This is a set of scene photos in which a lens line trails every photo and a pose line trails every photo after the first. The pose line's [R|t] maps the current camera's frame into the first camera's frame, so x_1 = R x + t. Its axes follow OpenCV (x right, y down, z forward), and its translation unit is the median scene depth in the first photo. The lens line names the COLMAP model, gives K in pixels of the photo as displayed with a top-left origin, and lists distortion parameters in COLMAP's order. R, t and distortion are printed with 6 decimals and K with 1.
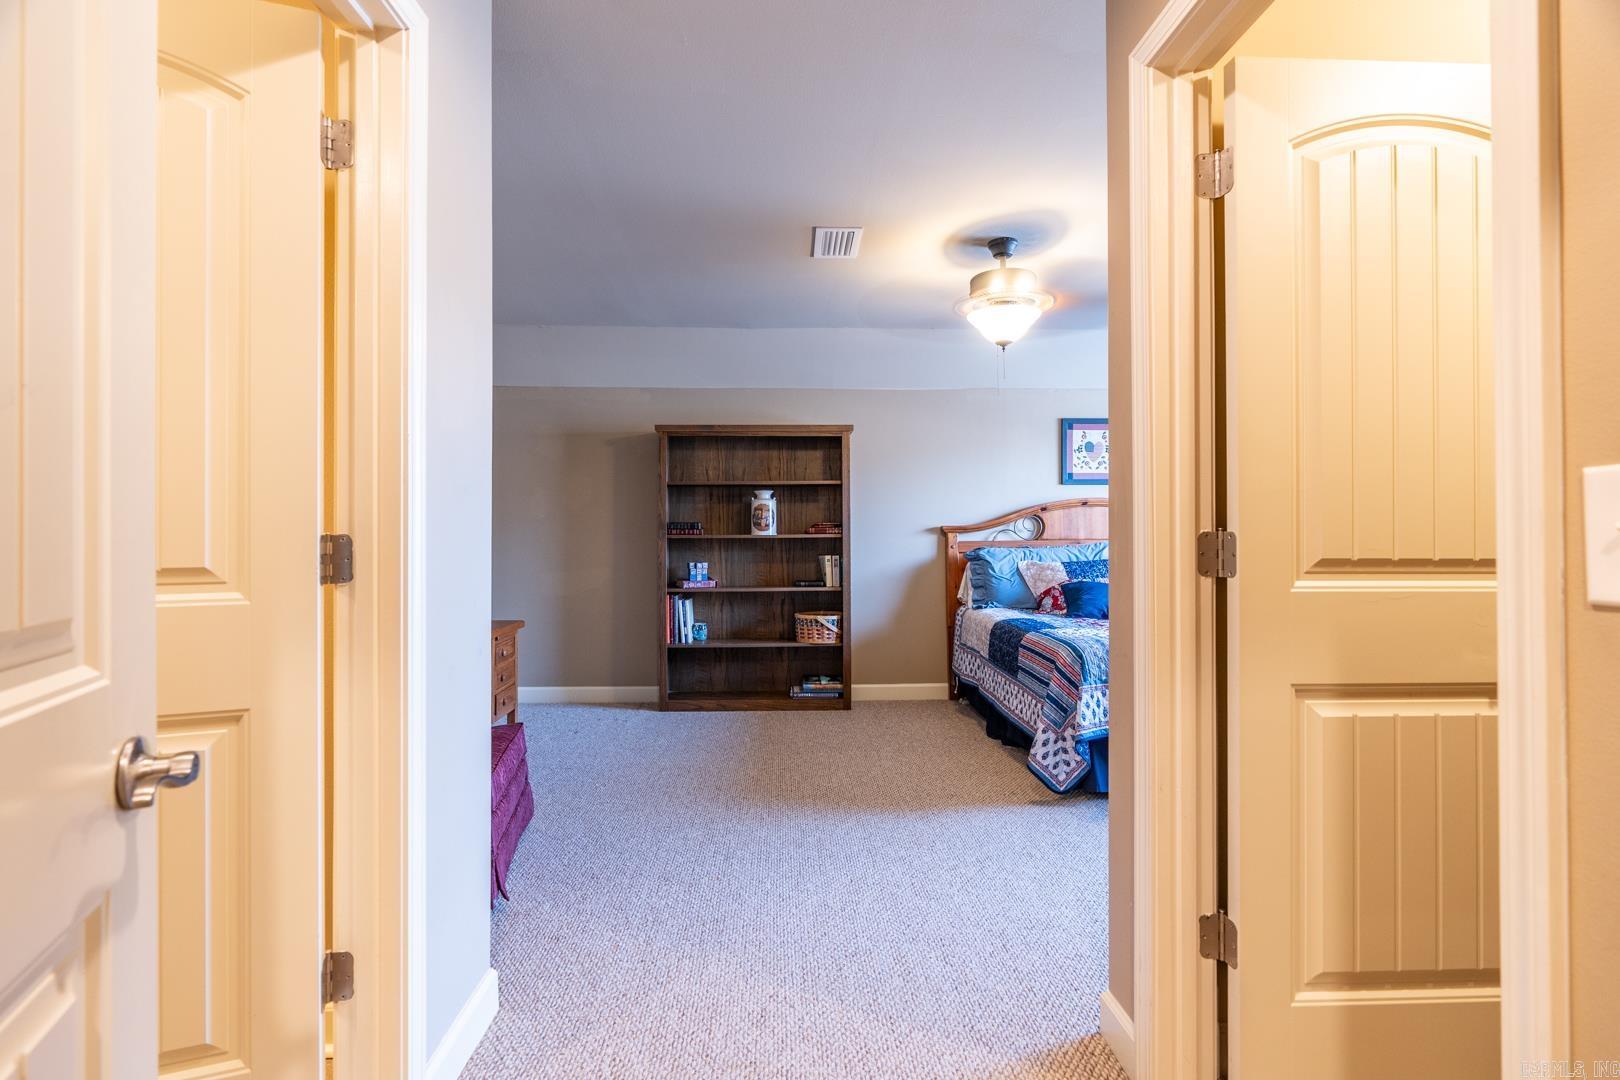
lens RADIAL K [[756.0, 0, 811.2], [0, 756.0, 536.8], [0, 0, 1]] dist [-0.019698, 0.007866]
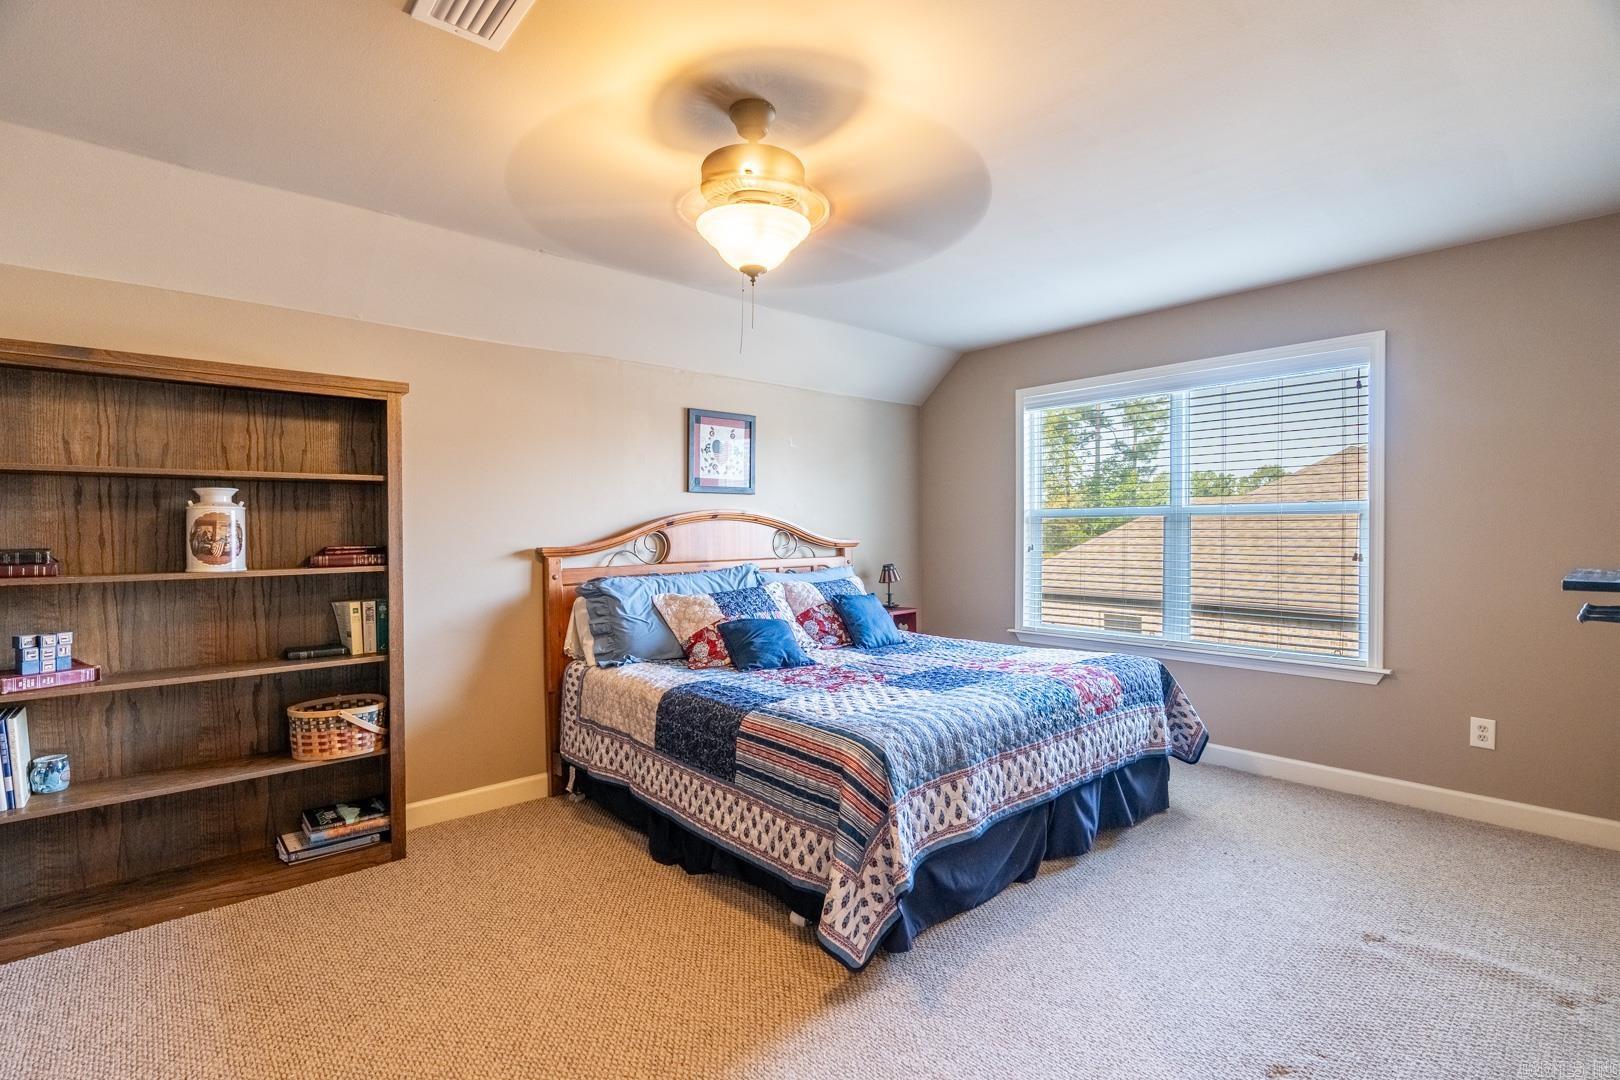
lens RADIAL K [[756.0, 0, 811.2], [0, 756.0, 536.8], [0, 0, 1]] dist [-0.019698, 0.007866]
pose [[0.774687, -0.007124, 0.632304, -0.072587], [0.008601, 0.999963, 0.000728, -0.023663], [-0.632286, 0.004874, 0.774720, 0.328704]]
